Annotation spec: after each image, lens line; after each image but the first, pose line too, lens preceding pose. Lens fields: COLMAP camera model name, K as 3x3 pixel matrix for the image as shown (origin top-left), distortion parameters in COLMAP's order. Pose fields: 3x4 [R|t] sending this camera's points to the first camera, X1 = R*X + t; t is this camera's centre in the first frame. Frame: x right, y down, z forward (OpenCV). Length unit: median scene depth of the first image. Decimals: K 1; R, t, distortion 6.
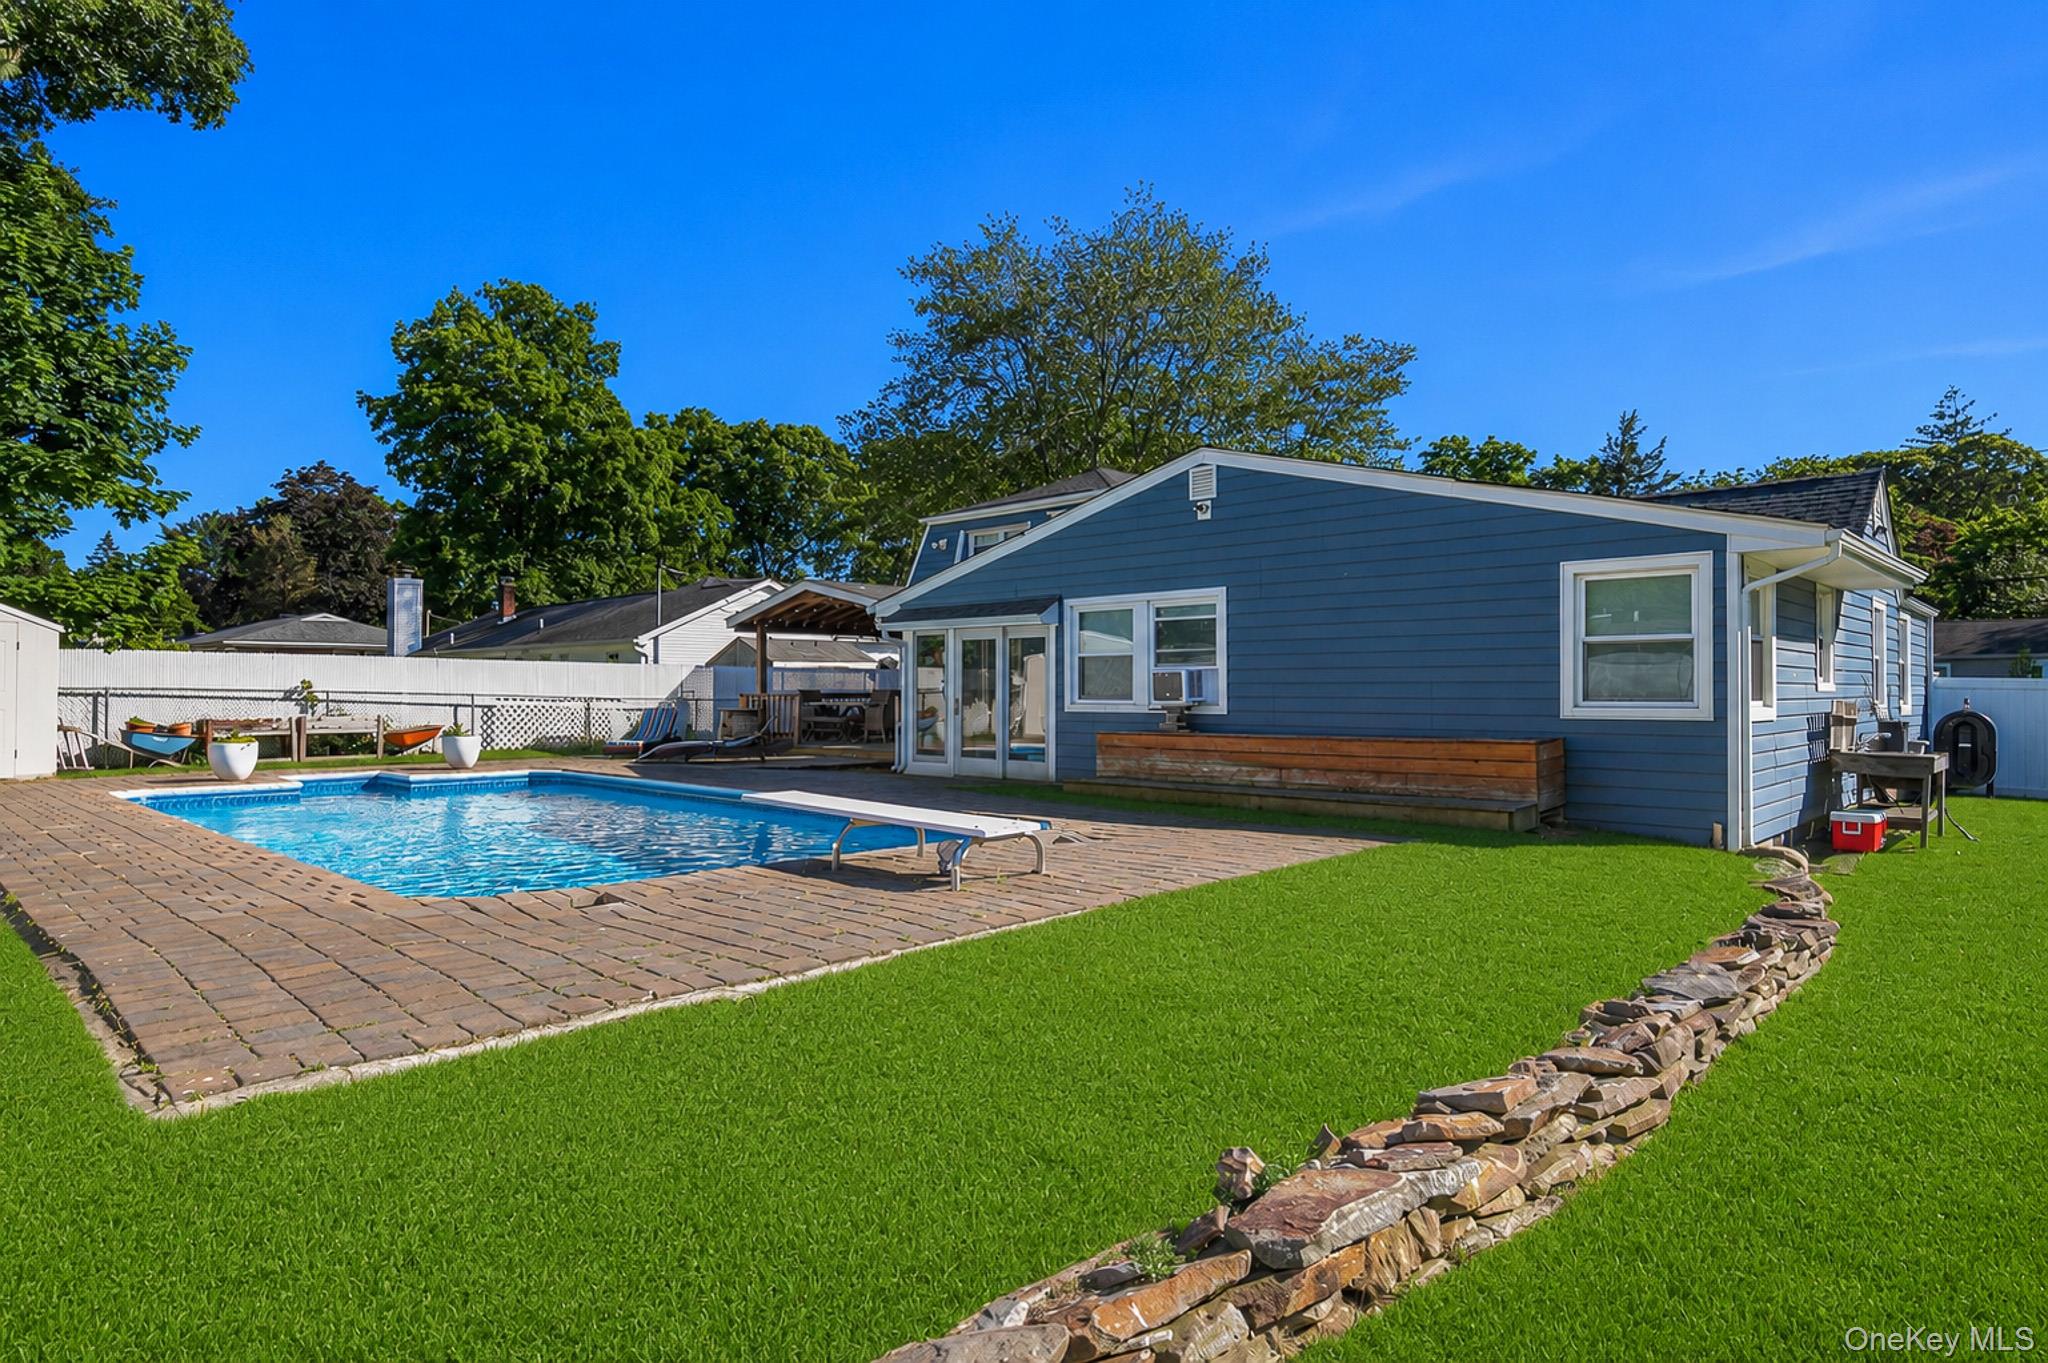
lens RADIAL K [[1122.2, 0, 1024.0], [0, 1122.2, 681.5], [0, 0, 1]] dist [0.000291, 0.001879]
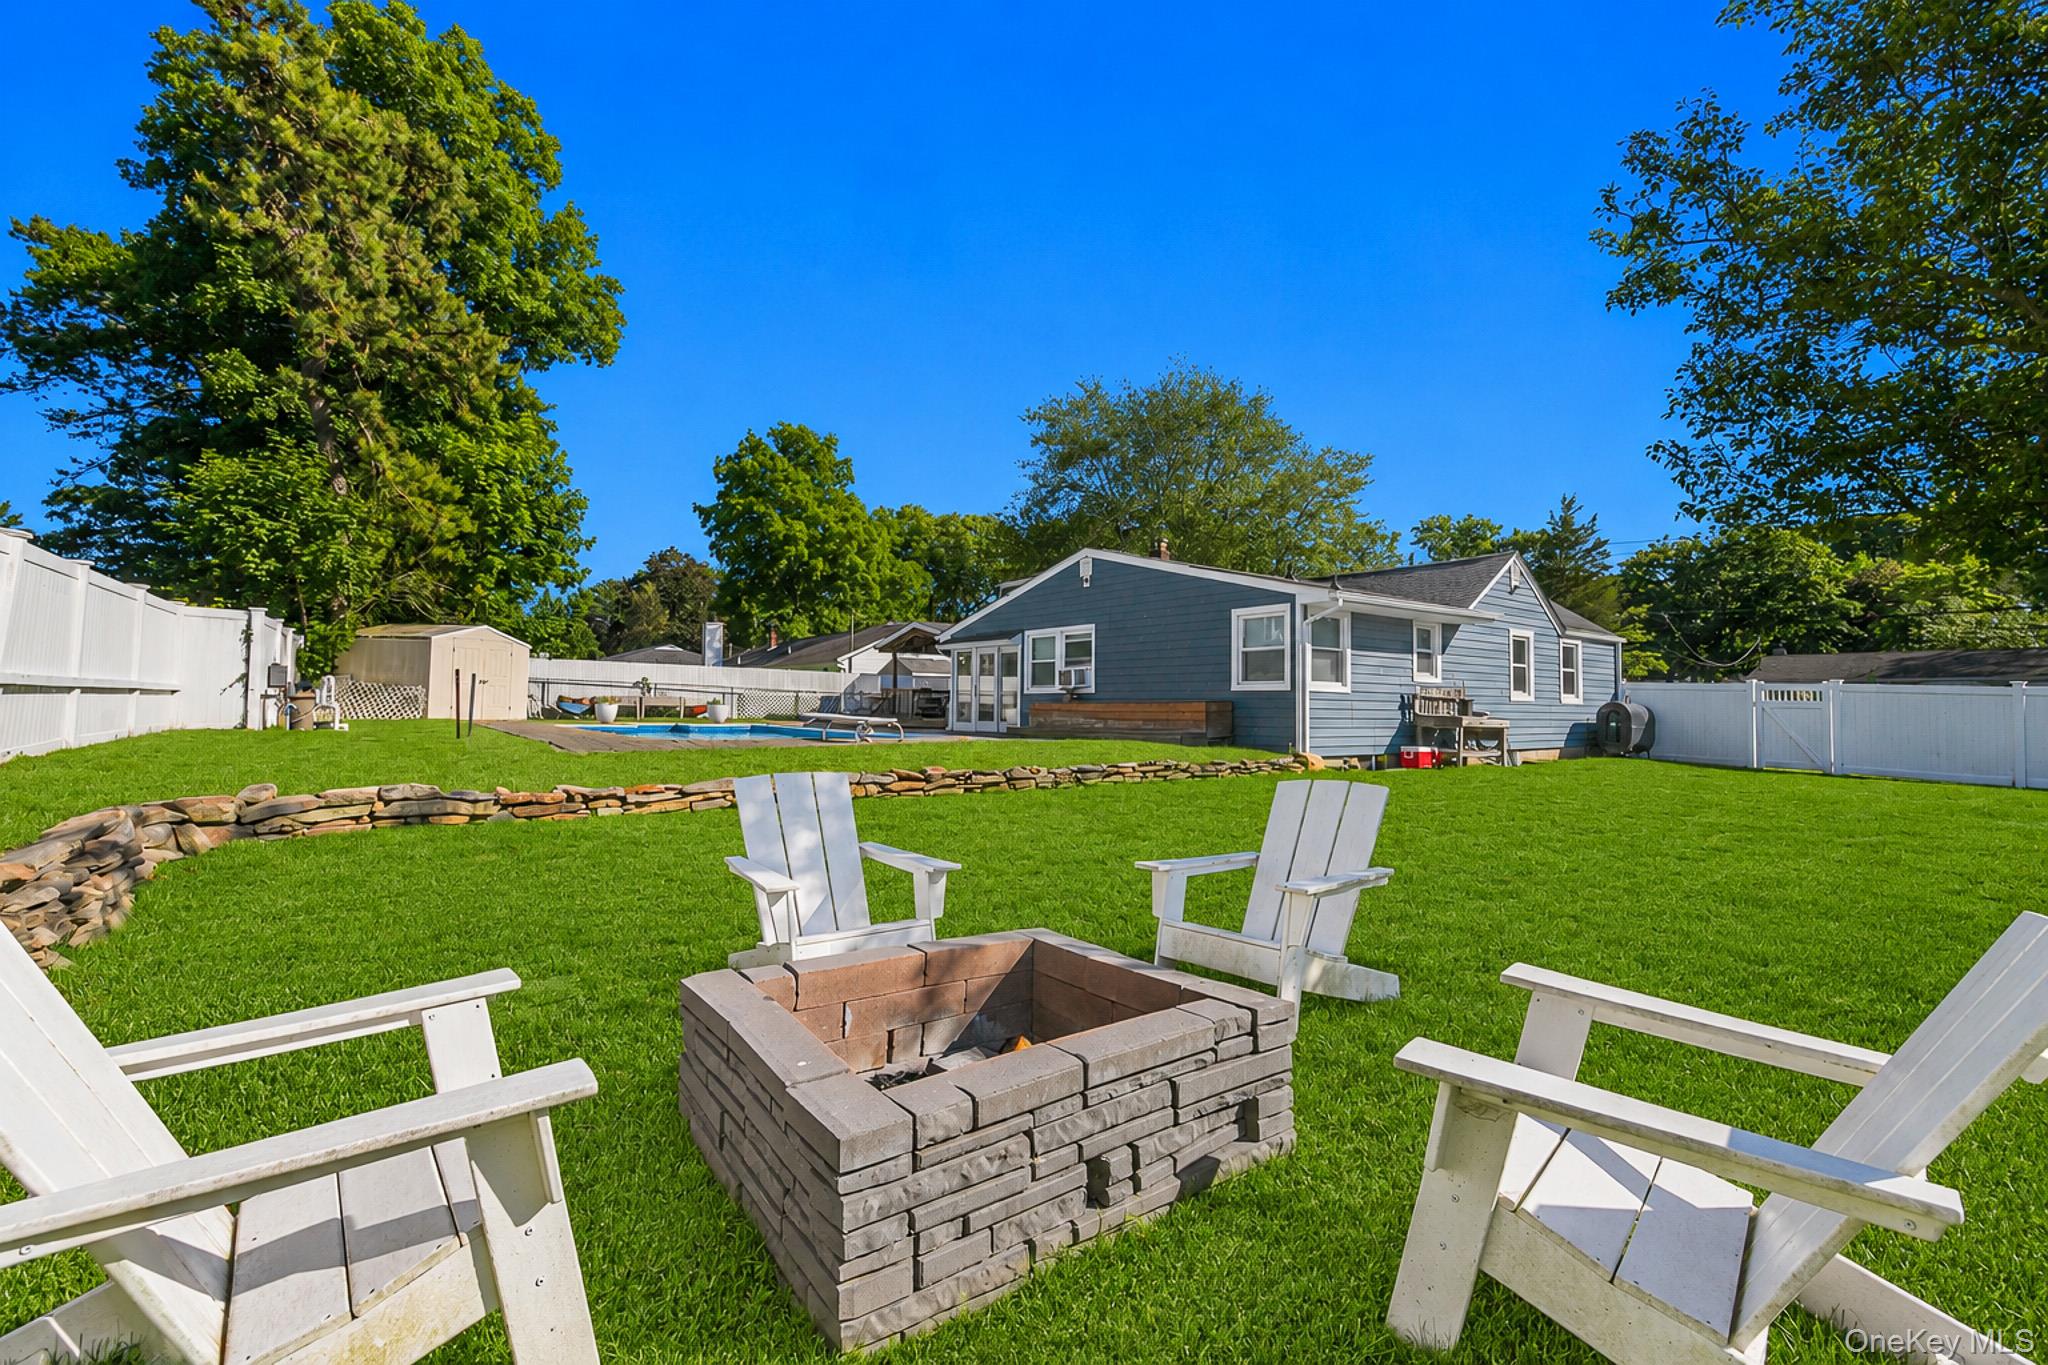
lens RADIAL K [[848.1, 0, 1026.1], [0, 848.1, 689.1], [0, 0, 1]] dist [-0.000447, -0.000107]
pose [[0.985985, 0.010532, -0.166501, 0.092859], [-0.012769, 0.999842, -0.012370, 0.012884], [0.166344, 0.014323, 0.985964, -0.119110]]
